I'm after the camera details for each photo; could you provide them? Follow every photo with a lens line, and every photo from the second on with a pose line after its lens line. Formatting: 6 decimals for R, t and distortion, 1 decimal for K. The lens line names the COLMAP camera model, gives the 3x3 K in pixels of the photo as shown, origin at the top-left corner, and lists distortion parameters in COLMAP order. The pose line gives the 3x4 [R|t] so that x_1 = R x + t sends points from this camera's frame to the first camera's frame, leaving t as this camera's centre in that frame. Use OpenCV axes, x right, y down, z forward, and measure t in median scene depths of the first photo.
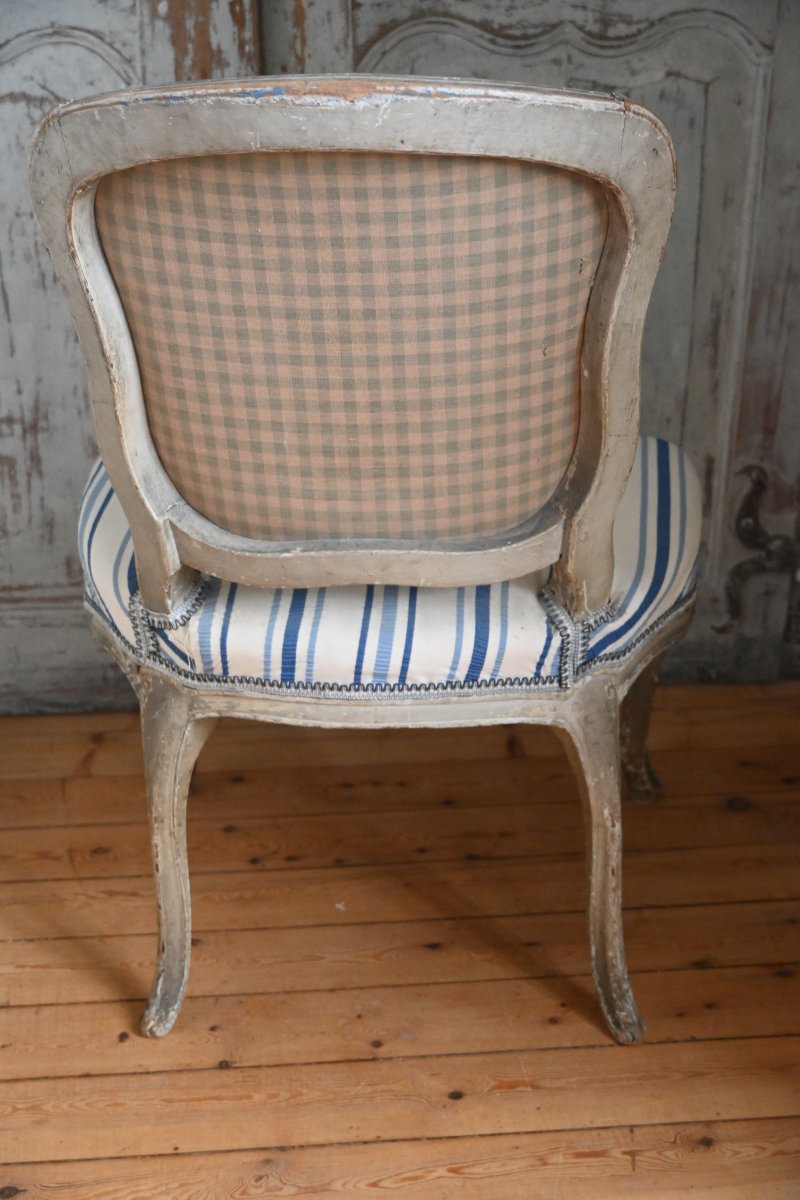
lens RADIAL K [[1649.6, 0, 391.4], [0, 1649.6, 597.8], [0, 0, 1]] dist [0.031957, 0.000000]
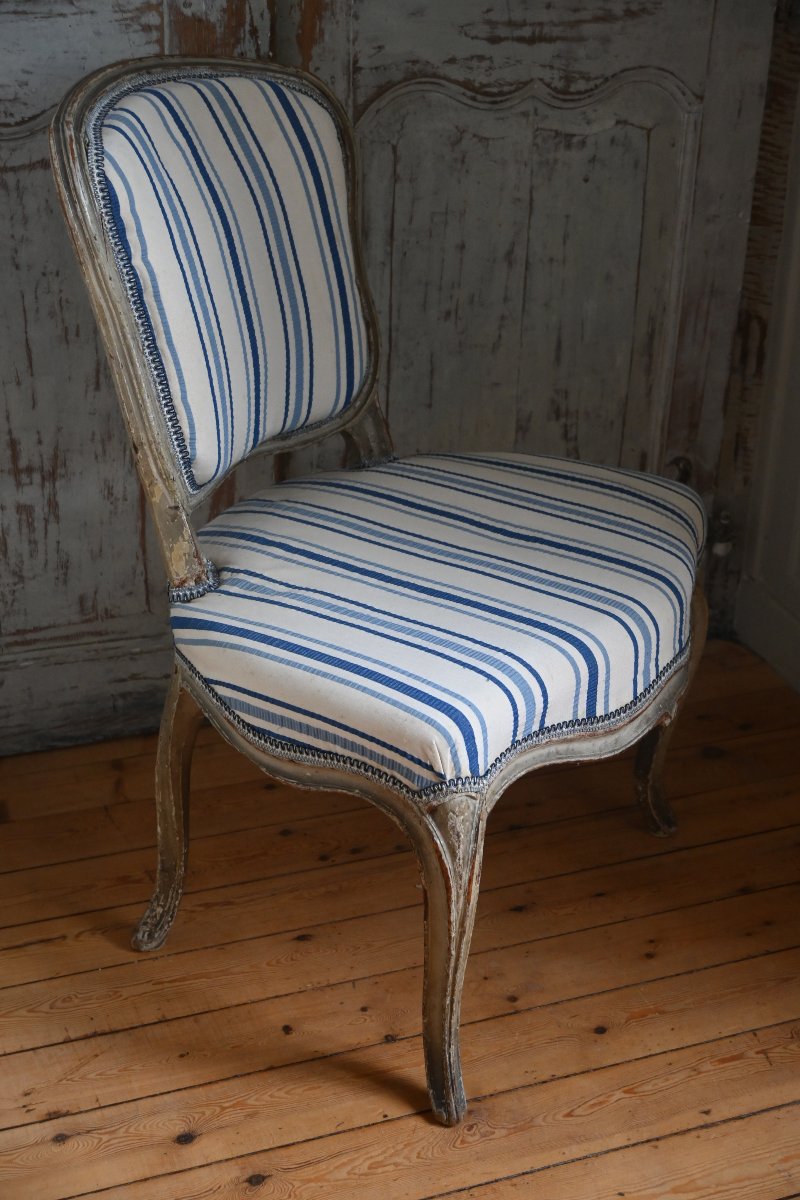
lens RADIAL K [[1649.6, 0, 390.3], [0, 1649.6, 595.5], [0, 0, 1]] dist [0.031957, 0.000000]
pose [[0.964915, -0.098194, 0.243510, -0.298436], [0.096421, 0.995155, 0.019220, -0.029687], [-0.244218, 0.004934, 0.969708, -0.065472]]
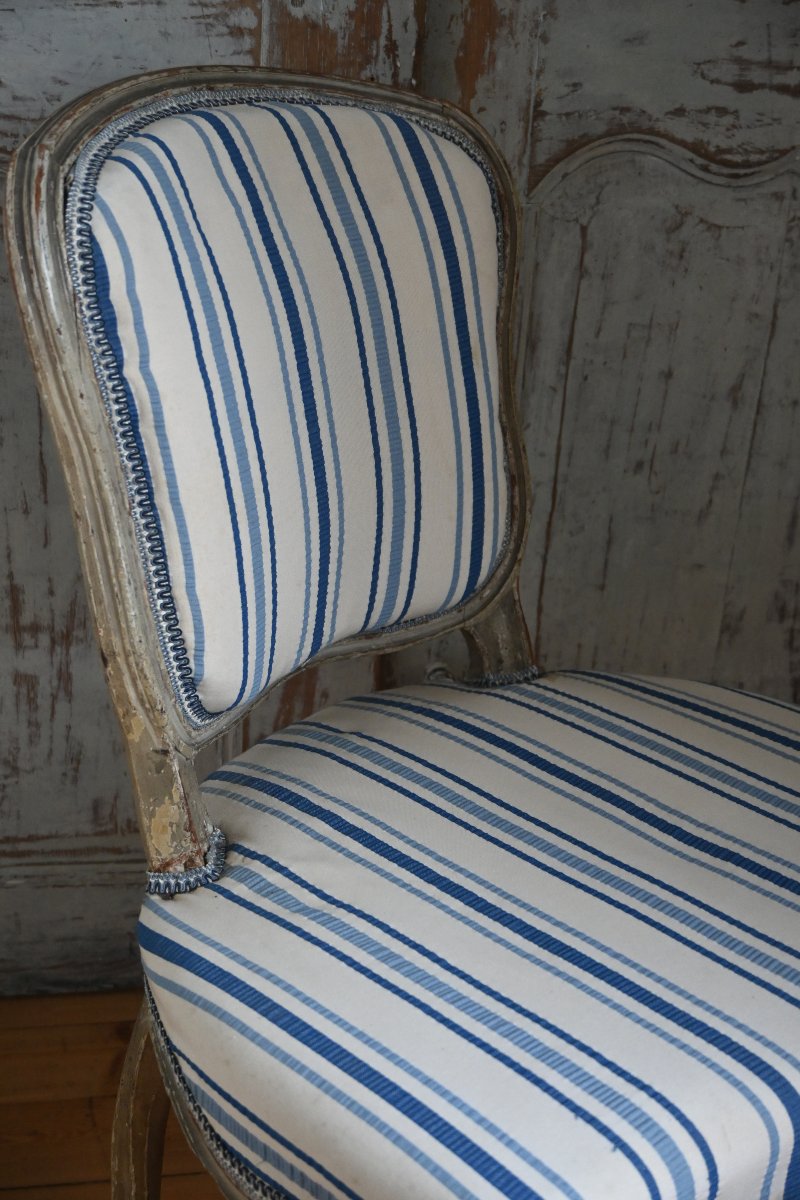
lens RADIAL K [[1649.6, 0, 394.8], [0, 1649.6, 600.1], [0, 0, 1]] dist [0.031957, 0.000000]
pose [[0.991719, 0.014343, 0.127624, -0.180118], [-0.010714, 0.999520, -0.029080, -0.109724], [-0.127980, 0.027472, 0.991396, 0.255551]]
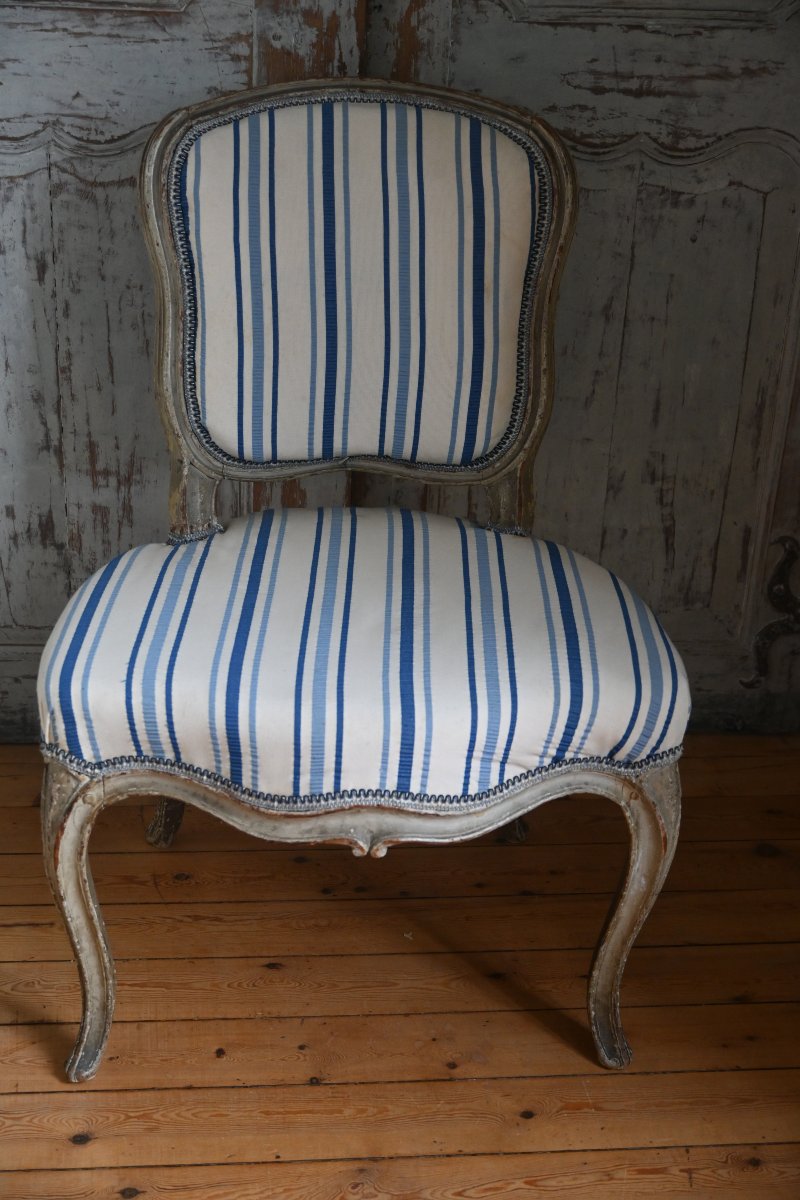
lens RADIAL K [[1649.6, 0, 392.0], [0, 1649.6, 596.9], [0, 0, 1]] dist [0.031957, 0.000000]
pose [[0.998935, 0.033978, 0.031208, -0.083074], [-0.033941, 0.999422, -0.001725, -0.034090], [-0.031248, 0.000664, 0.999511, -0.087764]]
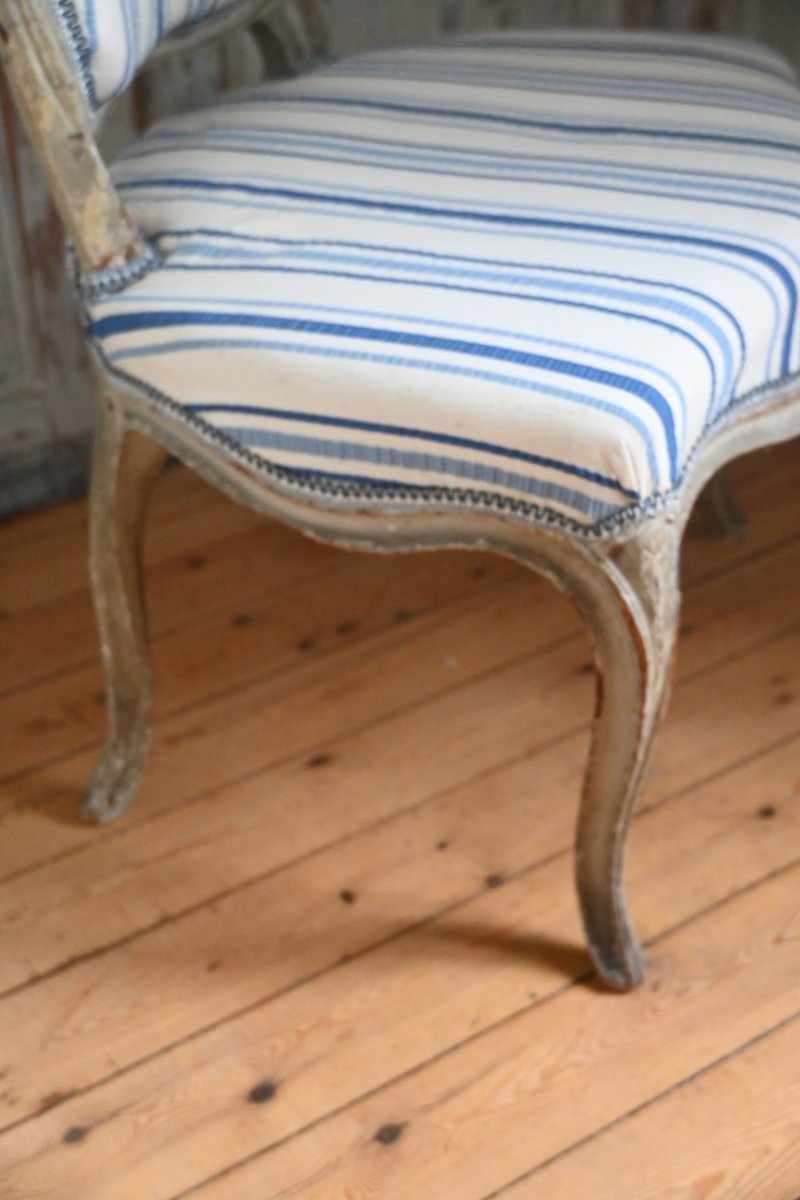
lens RADIAL K [[1649.6, 0, 396.7], [0, 1649.6, 591.1], [0, 0, 1]] dist [0.031957, 0.000000]
pose [[0.876860, -0.290641, 0.382942, -0.350206], [0.228519, 0.952799, 0.199882, -0.012833], [-0.422961, -0.087759, 0.901888, 0.286641]]
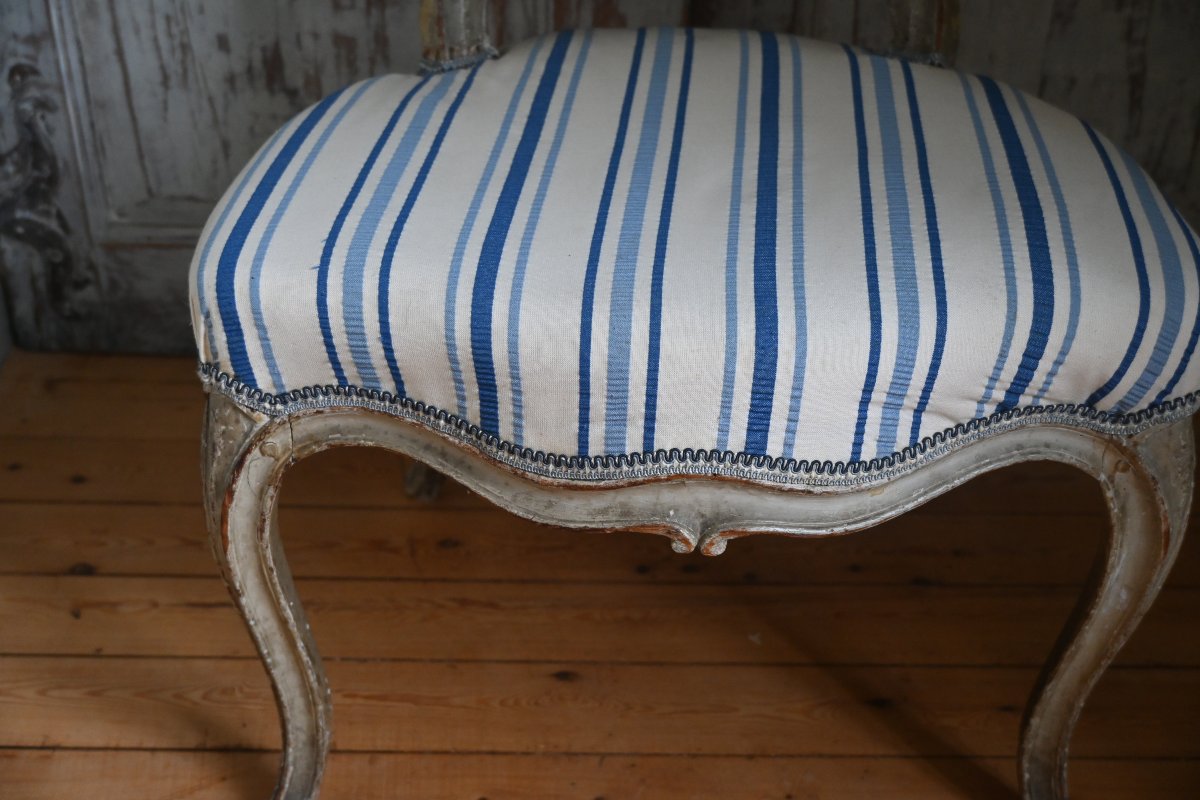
lens RADIAL K [[1649.6, 0, 602.1], [0, 1649.6, 394.9], [0, 0, 1]] dist [0.031957, 0.000000]
pose [[0.997442, 0.054595, -0.046130, -0.072959], [-0.049169, 0.992544, 0.111532, -0.010947], [0.051875, -0.108979, 0.992690, 0.232923]]
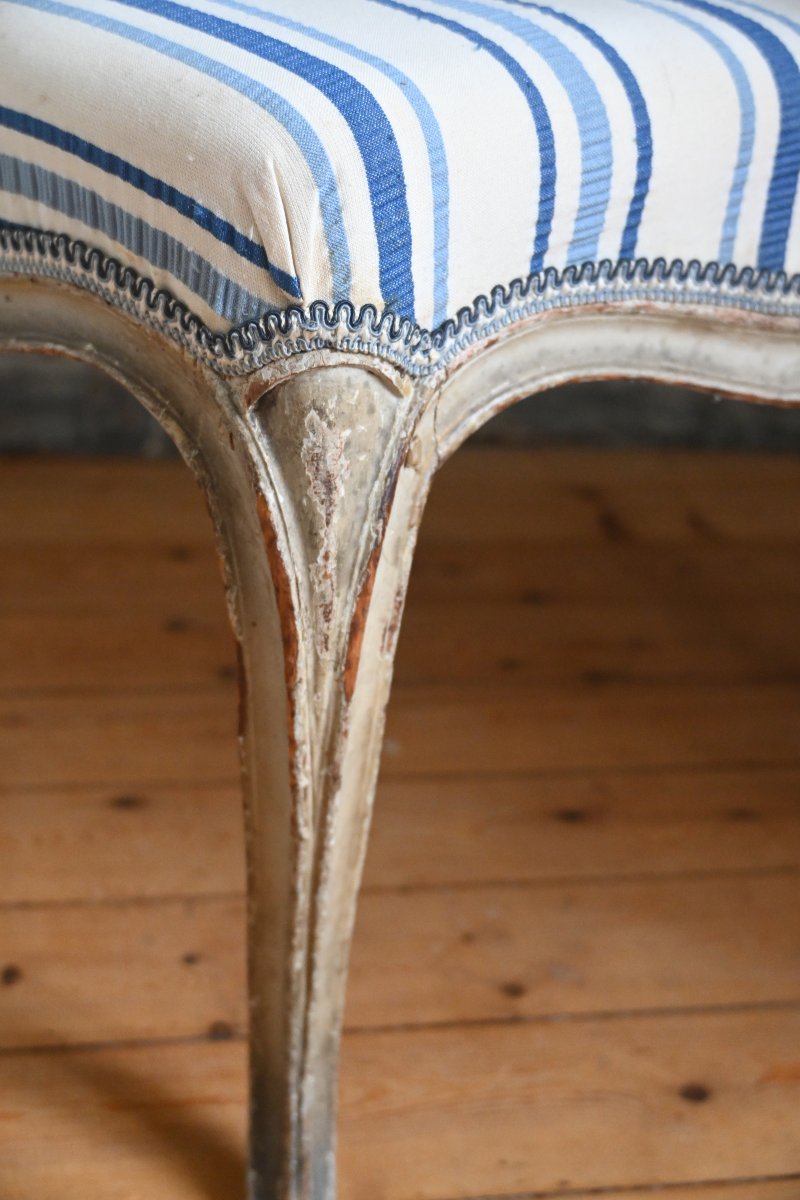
lens RADIAL K [[1649.6, 0, 393.1], [0, 1649.6, 591.3], [0, 0, 1]] dist [0.031957, 0.000000]
pose [[0.991665, 0.032785, 0.124603, -0.101493], [-0.036180, 0.999030, 0.025081, 0.118690], [-0.123659, -0.029381, 0.991890, 0.440602]]
